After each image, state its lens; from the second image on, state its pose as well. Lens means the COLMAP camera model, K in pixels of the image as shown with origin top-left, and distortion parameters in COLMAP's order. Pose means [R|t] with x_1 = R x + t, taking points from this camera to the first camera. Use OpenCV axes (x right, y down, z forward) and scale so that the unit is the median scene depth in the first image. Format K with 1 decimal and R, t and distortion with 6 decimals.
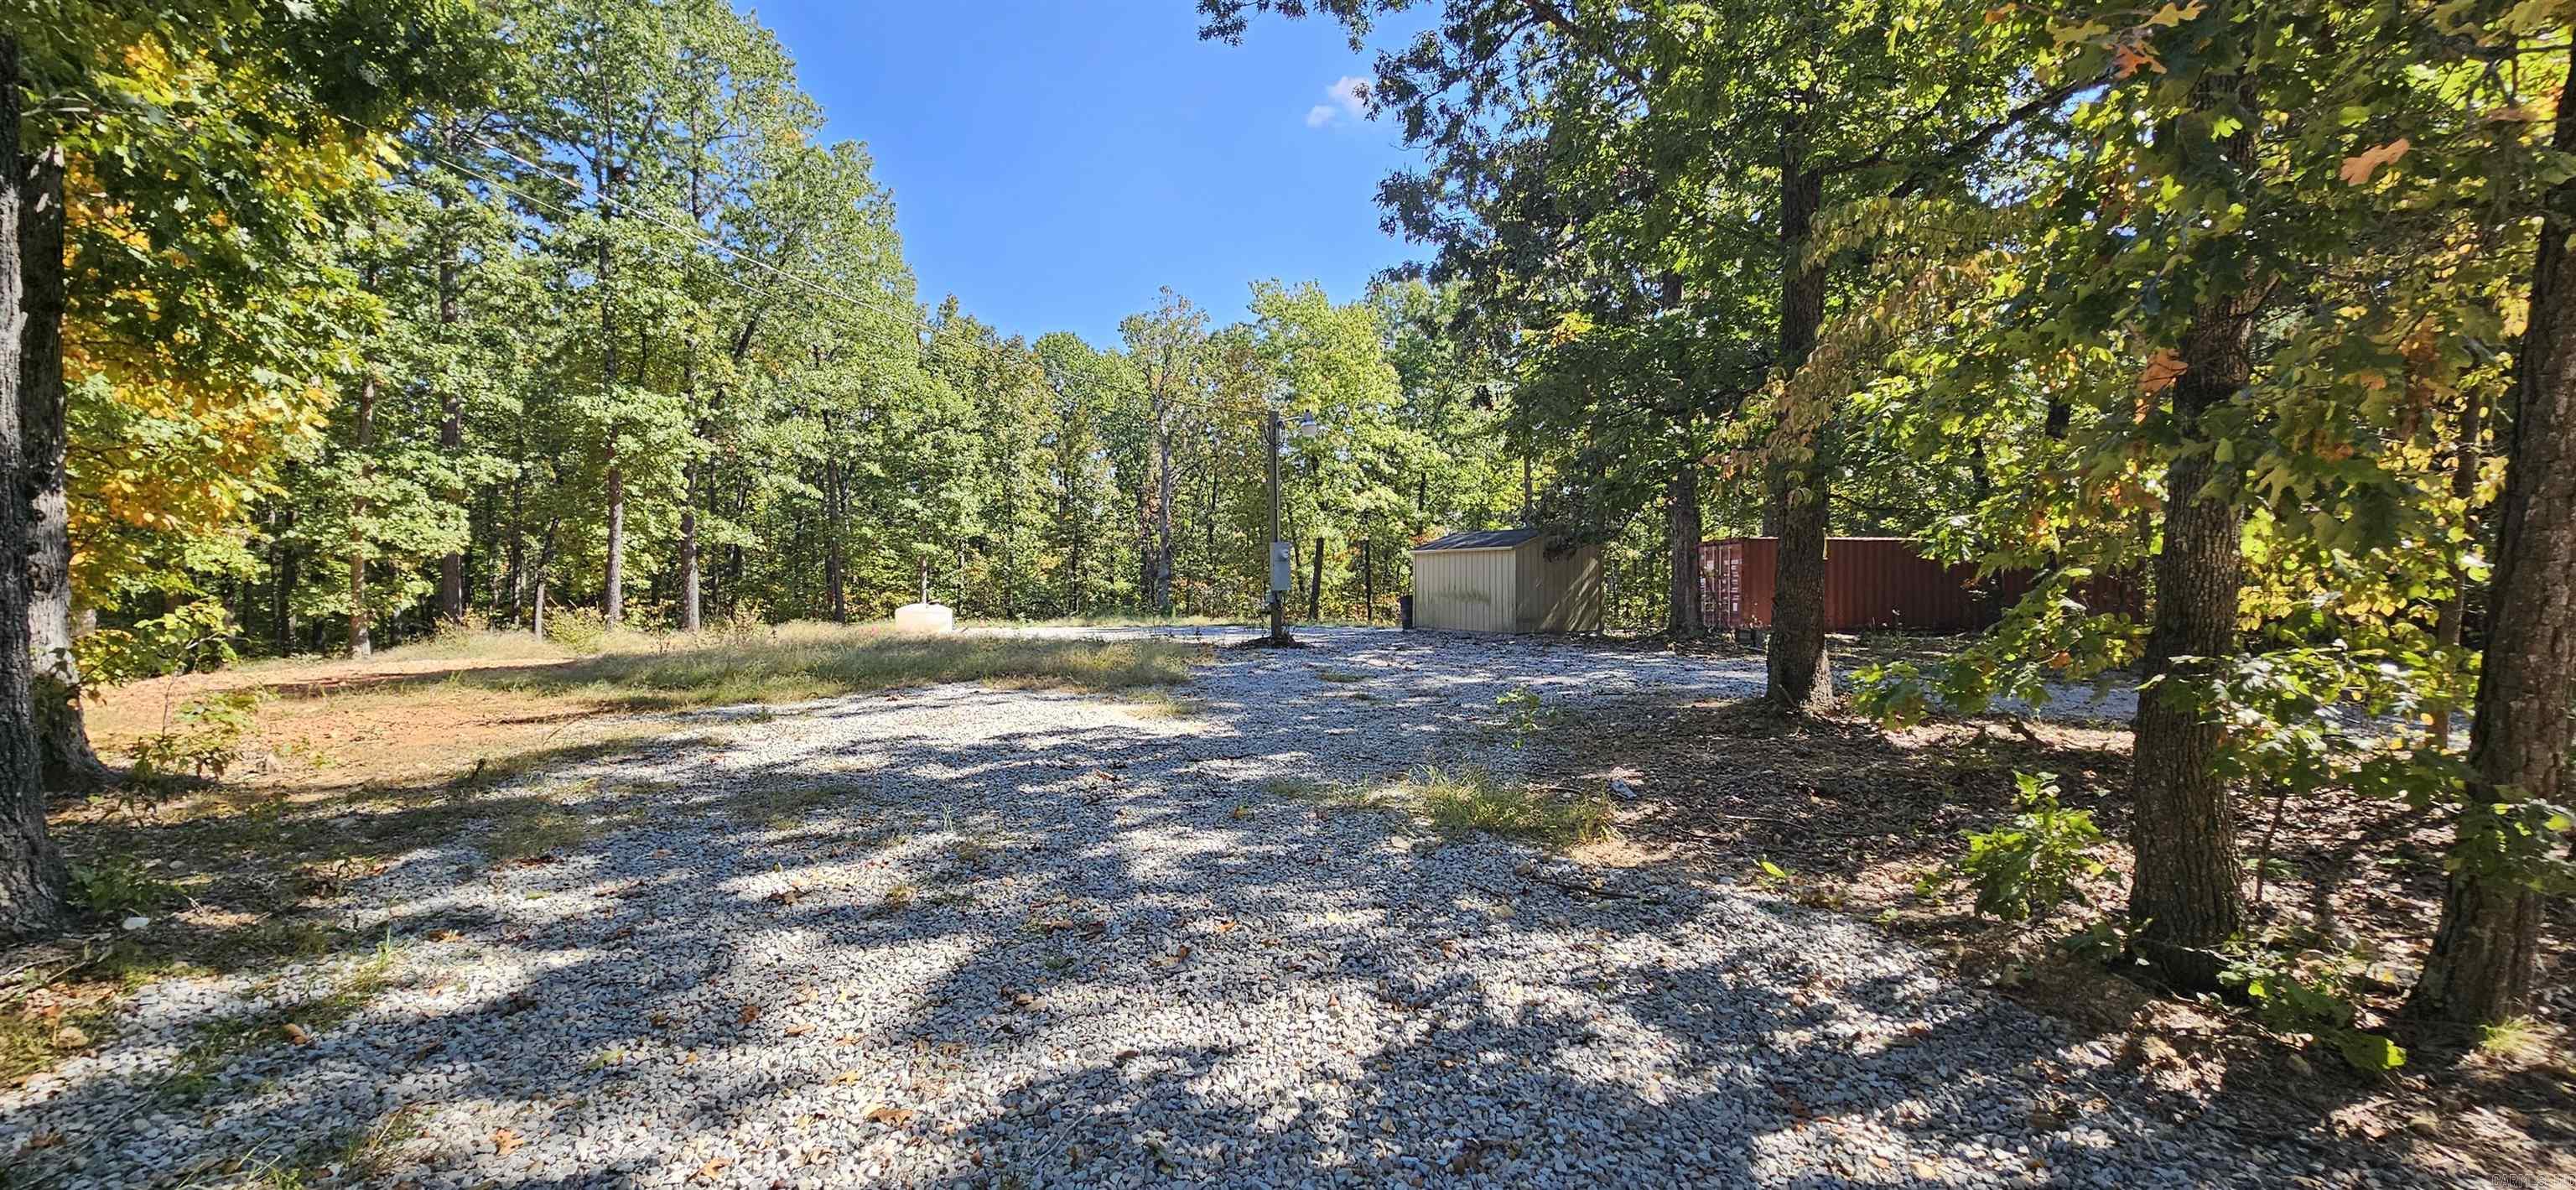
lens RADIAL K [[1056.7, 0, 1299.3], [0, 1056.7, 596.6], [0, 0, 1]] dist [-0.000182, 0.000061]
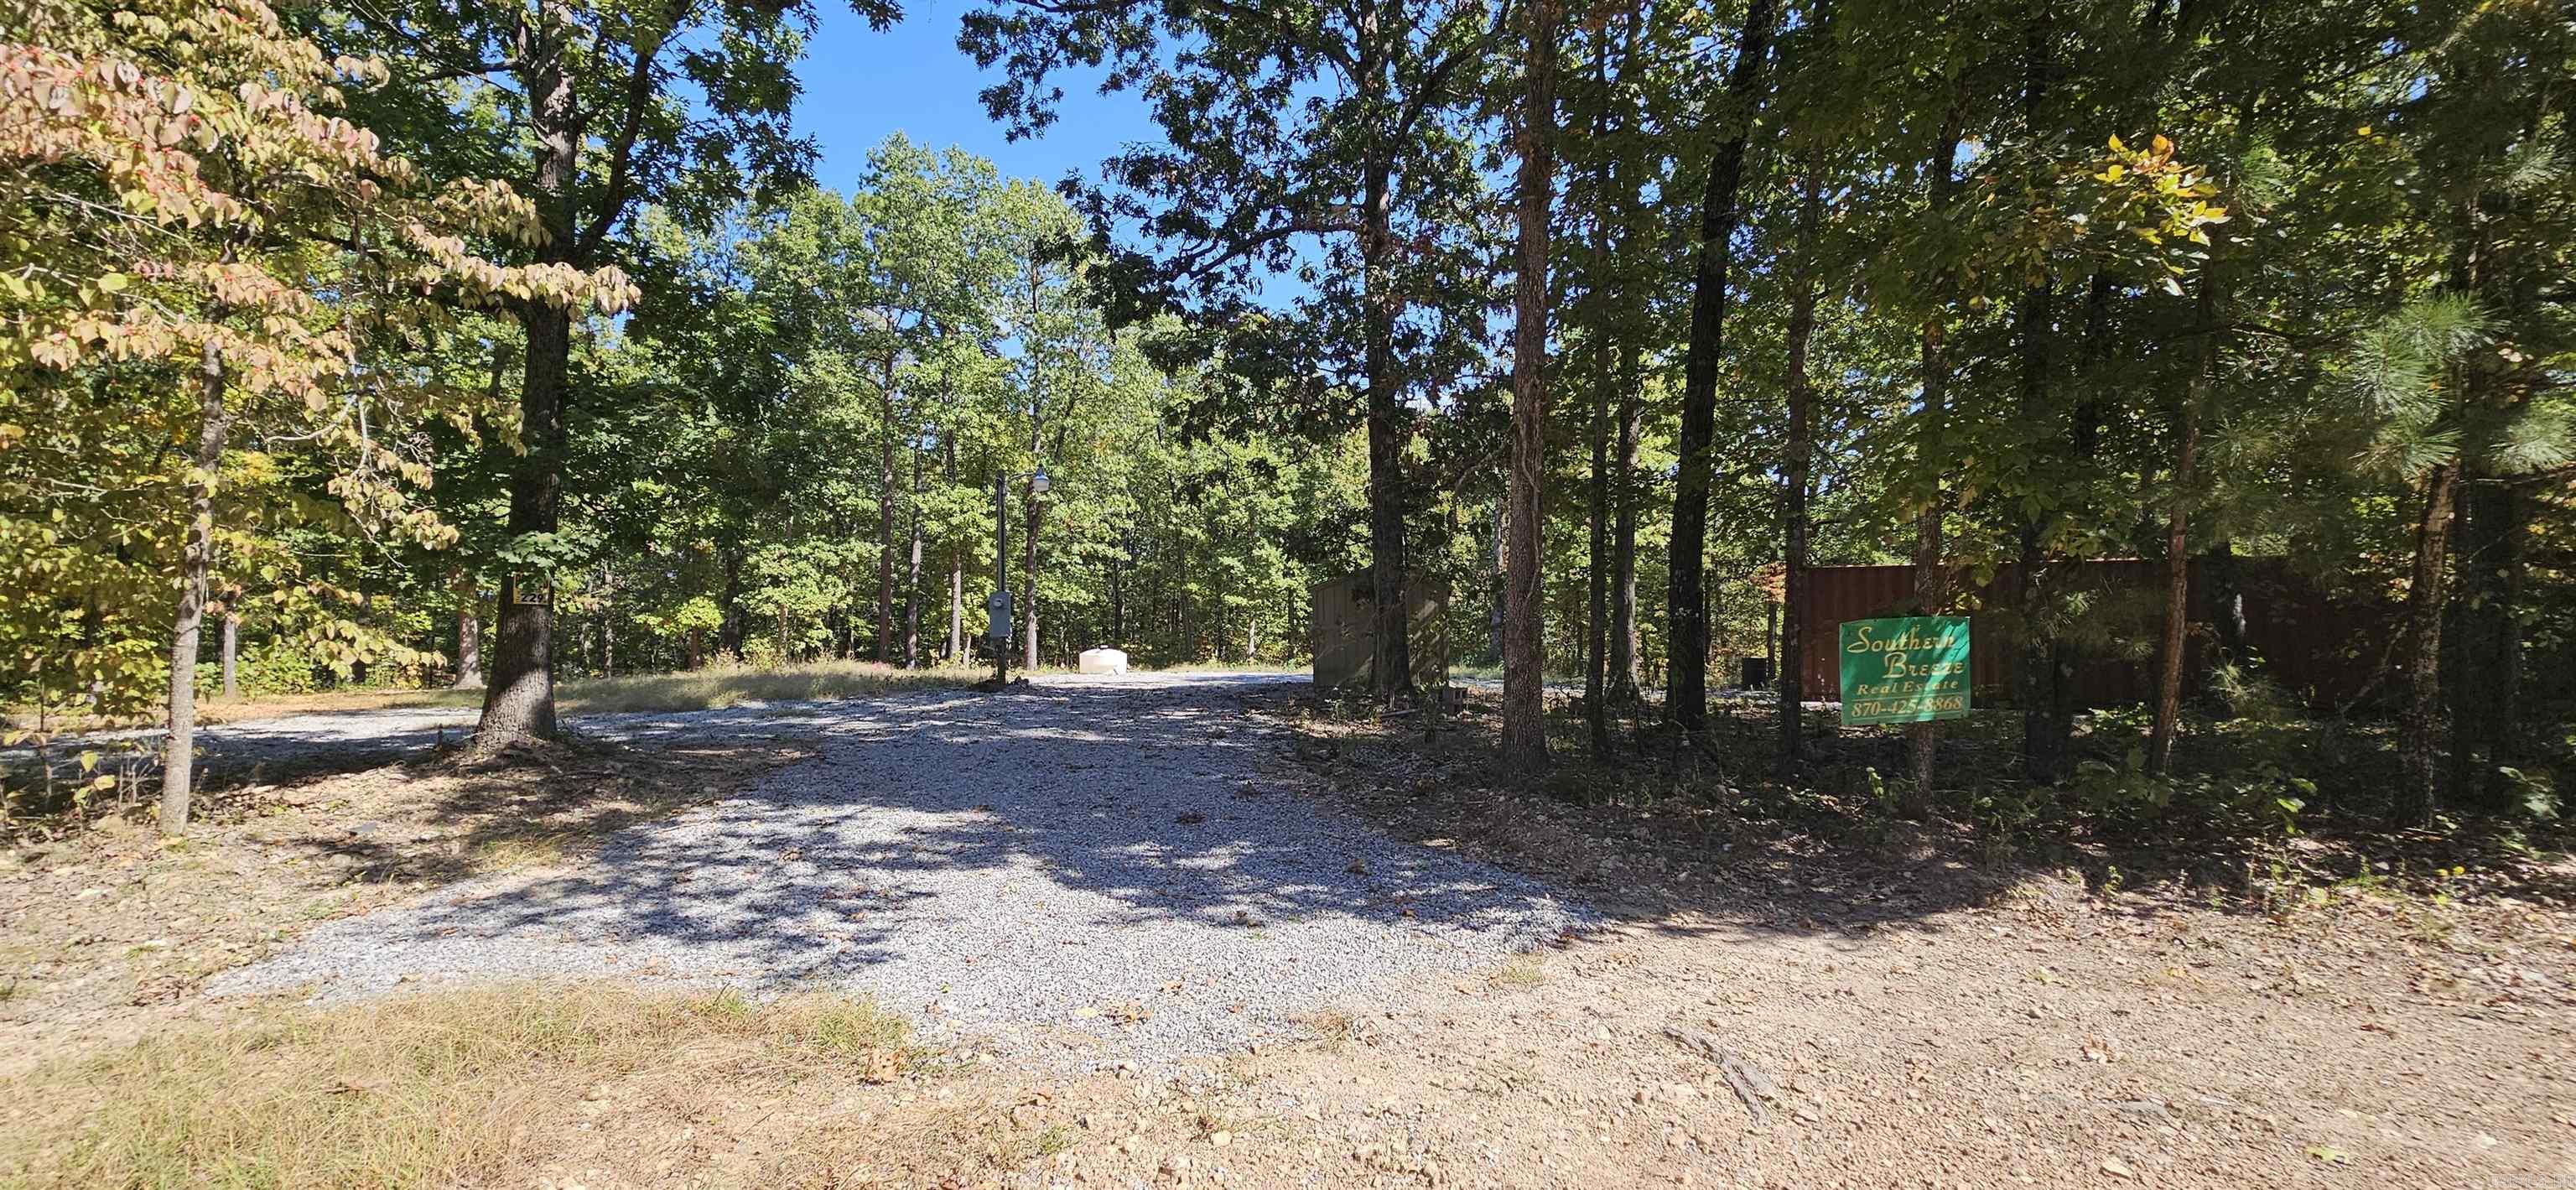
lens RADIAL K [[1045.7, 0, 1296.9], [0, 1045.7, 601.5], [0, 0, 1]] dist [-0.001833, 0.001928]
pose [[0.781416, -0.016762, -0.623785, 0.496686], [-0.010116, 0.999168, -0.039521, -0.001970], [0.623928, 0.037193, 0.780596, 0.220166]]
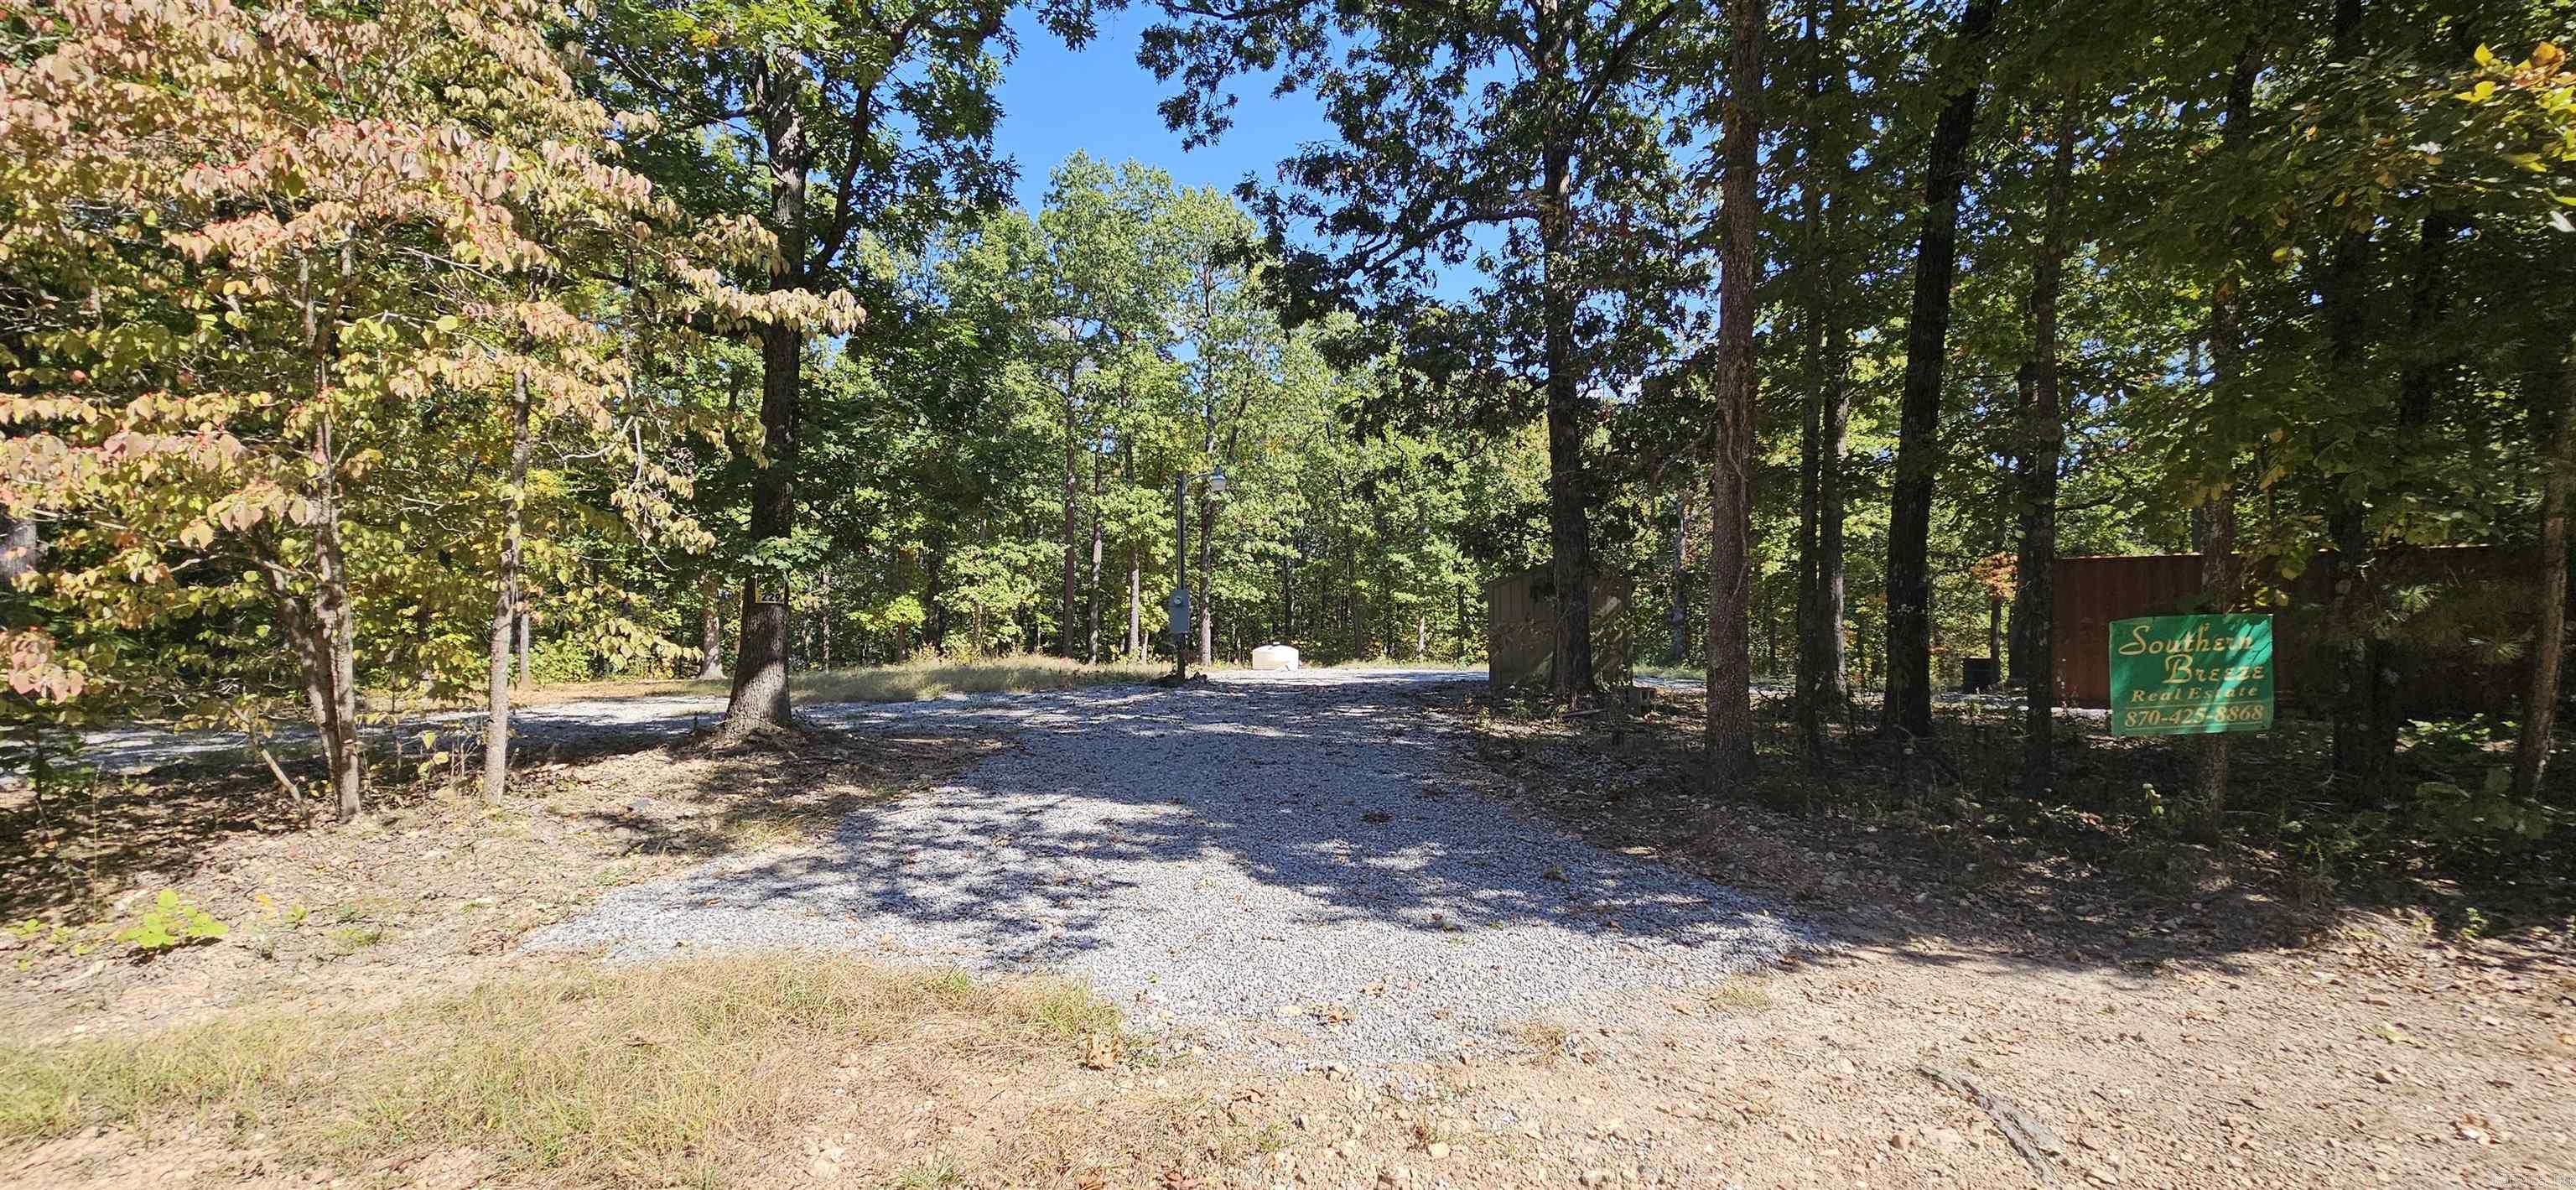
lens RADIAL K [[1045.7, 0, 1296.9], [0, 1045.7, 601.5], [0, 0, 1]] dist [-0.001833, 0.001928]
pose [[0.674768, -0.016281, -0.737850, 0.489133], [-0.013612, 0.999312, -0.034499, -0.002245], [0.737904, 0.033322, 0.674082, 0.217422]]
